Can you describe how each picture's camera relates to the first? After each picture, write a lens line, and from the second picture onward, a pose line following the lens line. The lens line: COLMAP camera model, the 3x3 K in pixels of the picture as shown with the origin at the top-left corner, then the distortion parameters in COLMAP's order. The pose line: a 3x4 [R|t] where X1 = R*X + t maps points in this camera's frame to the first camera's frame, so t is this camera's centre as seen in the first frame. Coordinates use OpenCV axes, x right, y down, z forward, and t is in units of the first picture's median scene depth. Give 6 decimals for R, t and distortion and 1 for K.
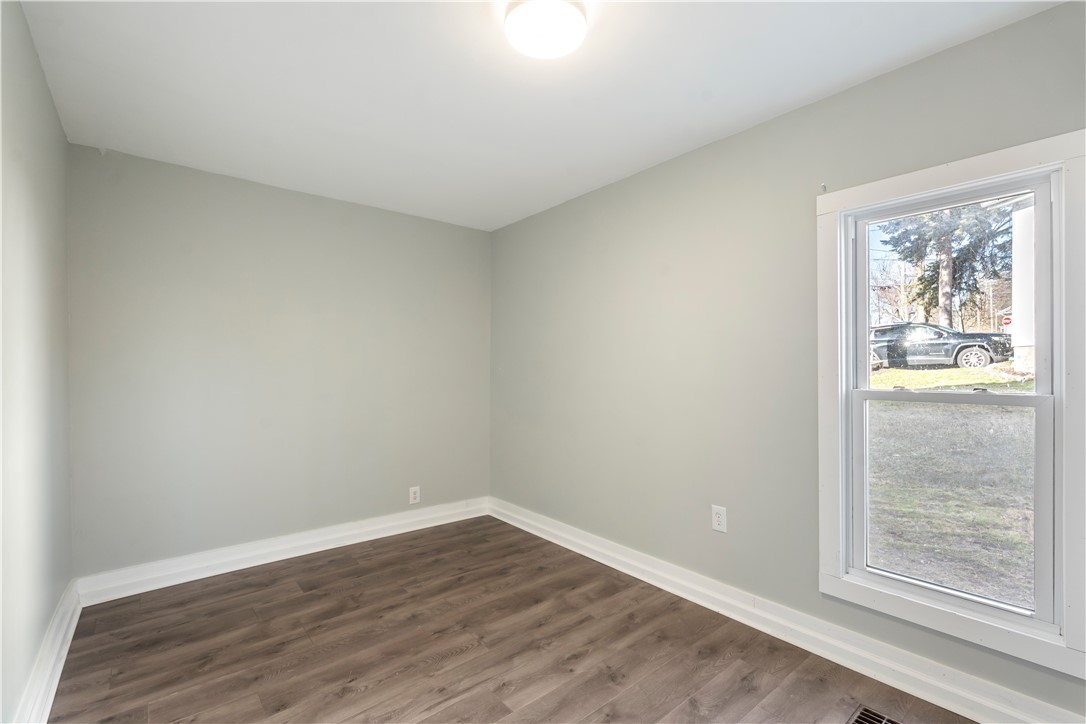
lens RADIAL K [[483.3, 0, 543.7], [0, 483.3, 364.5], [0, 0, 1]] dist [-0.001107, 0.000027]
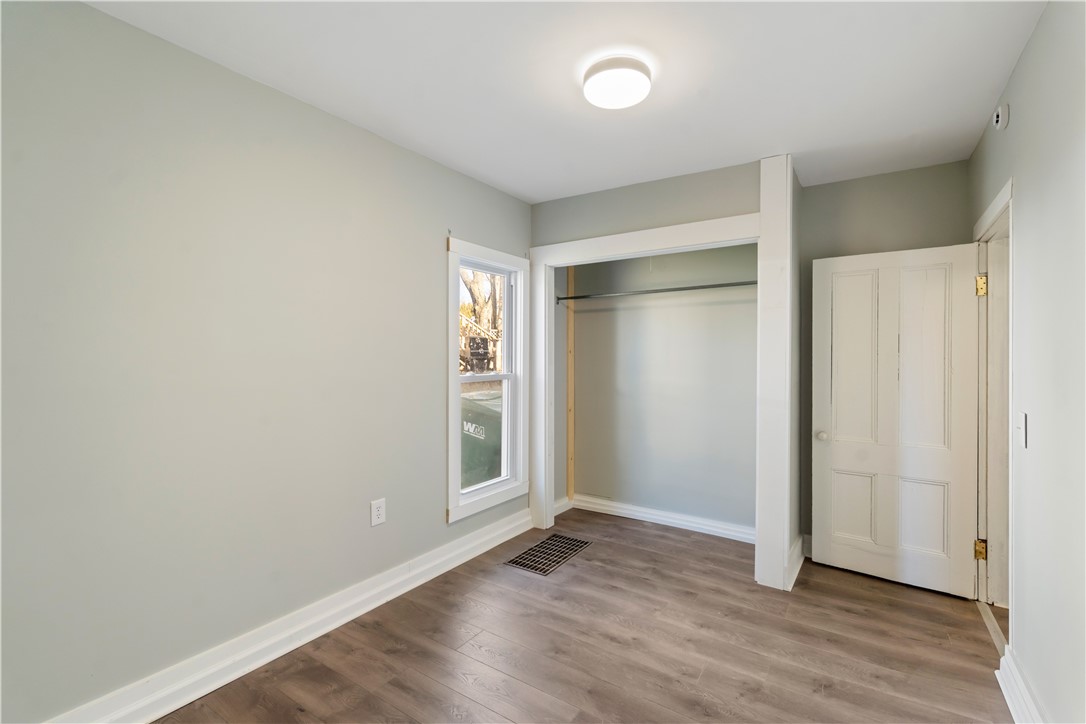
lens RADIAL K [[483.3, 0, 543.0], [0, 483.3, 360.8], [0, 0, 1]] dist [-0.001107, 0.000027]
pose [[-0.291474, -0.000359, 0.956579, -0.699785], [-0.003222, 0.999995, -0.000607, 0.004355], [-0.956573, -0.003259, -0.291473, 0.970262]]
